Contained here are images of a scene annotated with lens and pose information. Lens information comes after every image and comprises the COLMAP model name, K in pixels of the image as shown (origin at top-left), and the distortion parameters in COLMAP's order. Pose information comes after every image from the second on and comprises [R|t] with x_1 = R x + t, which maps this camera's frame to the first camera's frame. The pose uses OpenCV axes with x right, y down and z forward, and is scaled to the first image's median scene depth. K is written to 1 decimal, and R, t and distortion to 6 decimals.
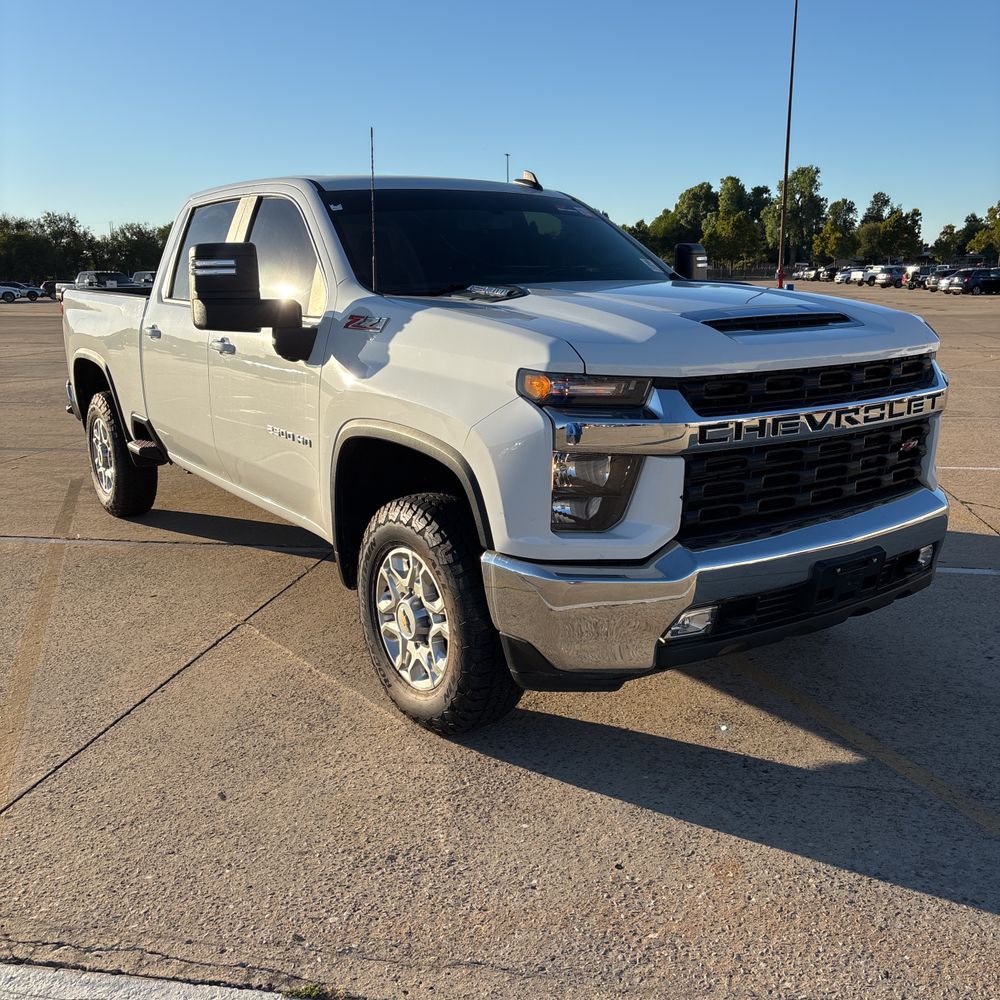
lens RADIAL K [[986.9, 0, 504.1], [0, 986.9, 514.8], [0, 0, 1]] dist [0.094095, -0.246008]
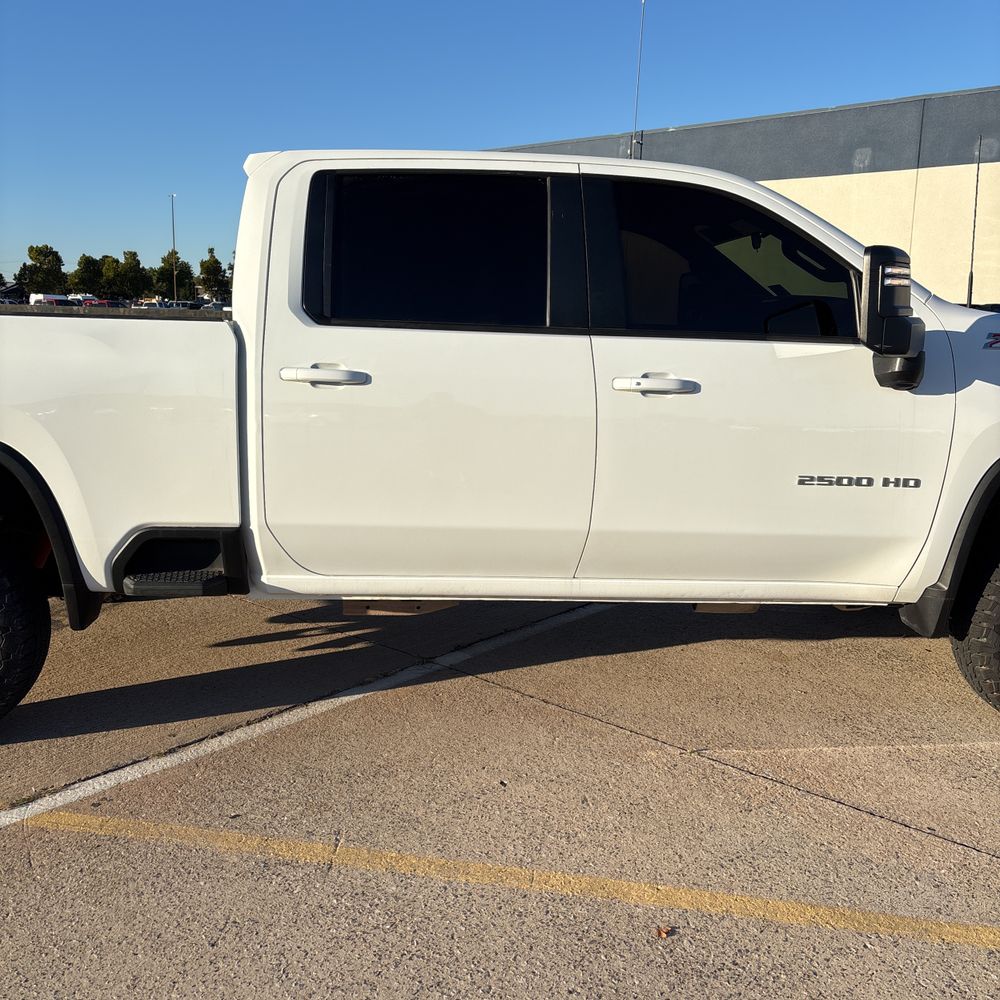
lens RADIAL K [[1001.5, 0, 498.1], [0, 1001.5, 515.8], [0, 0, 1]] dist [0.059918, -0.129800]
pose [[0.538516, -0.154040, 0.828415, -1.184820], [0.181898, 0.981219, 0.064209, -0.176726], [-0.822747, 0.116109, 0.556422, 0.862781]]
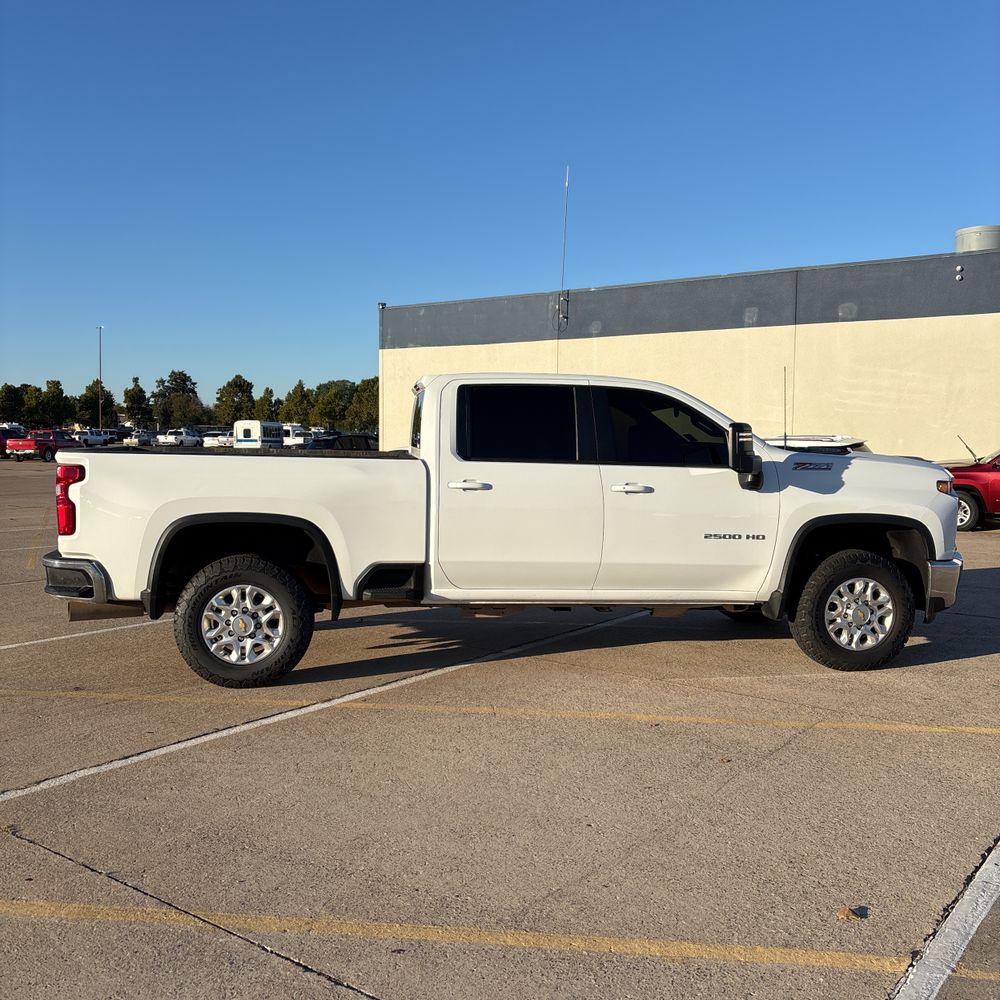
lens RADIAL K [[986.9, 0, 504.1], [0, 986.9, 514.8], [0, 0, 1]] dist [0.094095, -0.246008]
pose [[0.466090, -0.057729, 0.882852, -2.014177], [0.197116, 0.979563, -0.040012, -0.137328], [-0.862500, 0.192674, 0.467944, 0.612849]]
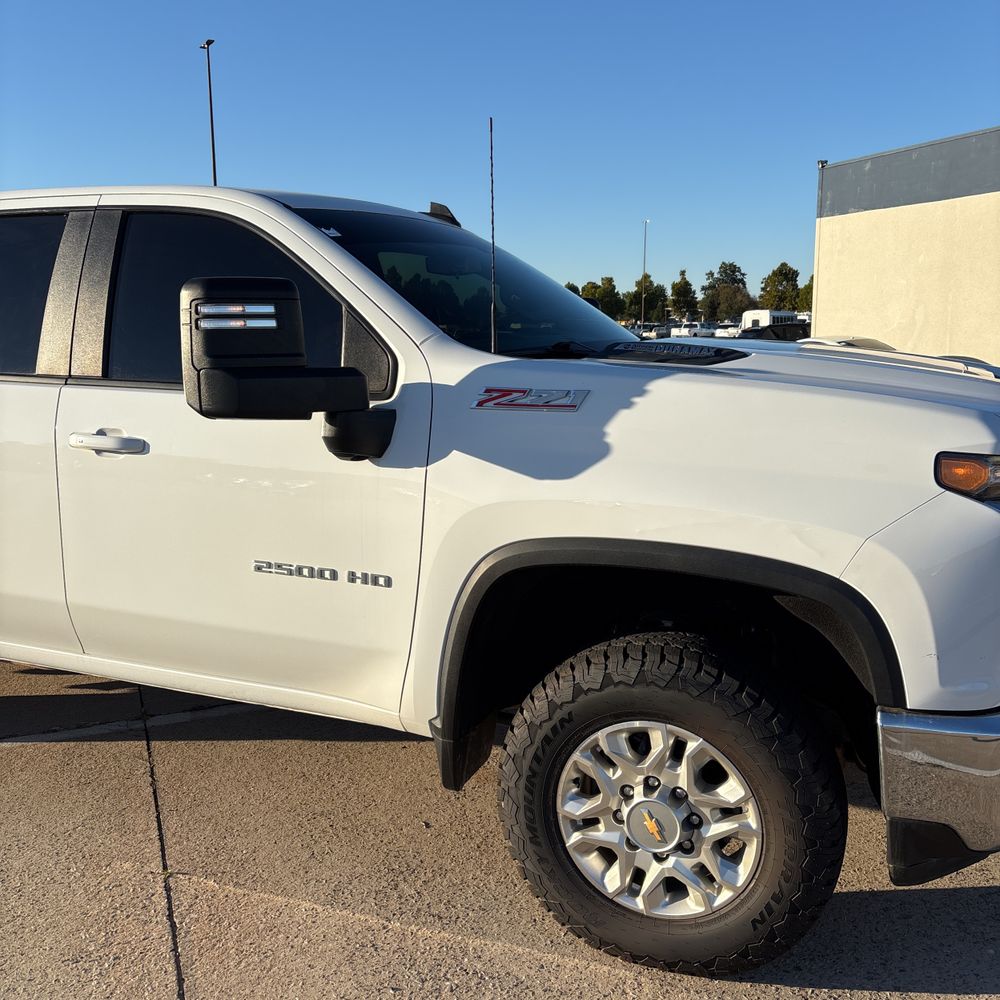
lens RADIAL K [[1001.5, 0, 498.1], [0, 1001.5, 515.8], [0, 0, 1]] dist [0.059918, -0.129800]
pose [[0.851131, -0.094925, 0.516299, -0.498606], [0.124642, 0.991933, -0.023102, -0.096781], [-0.509941, 0.084016, 0.856097, 0.414124]]
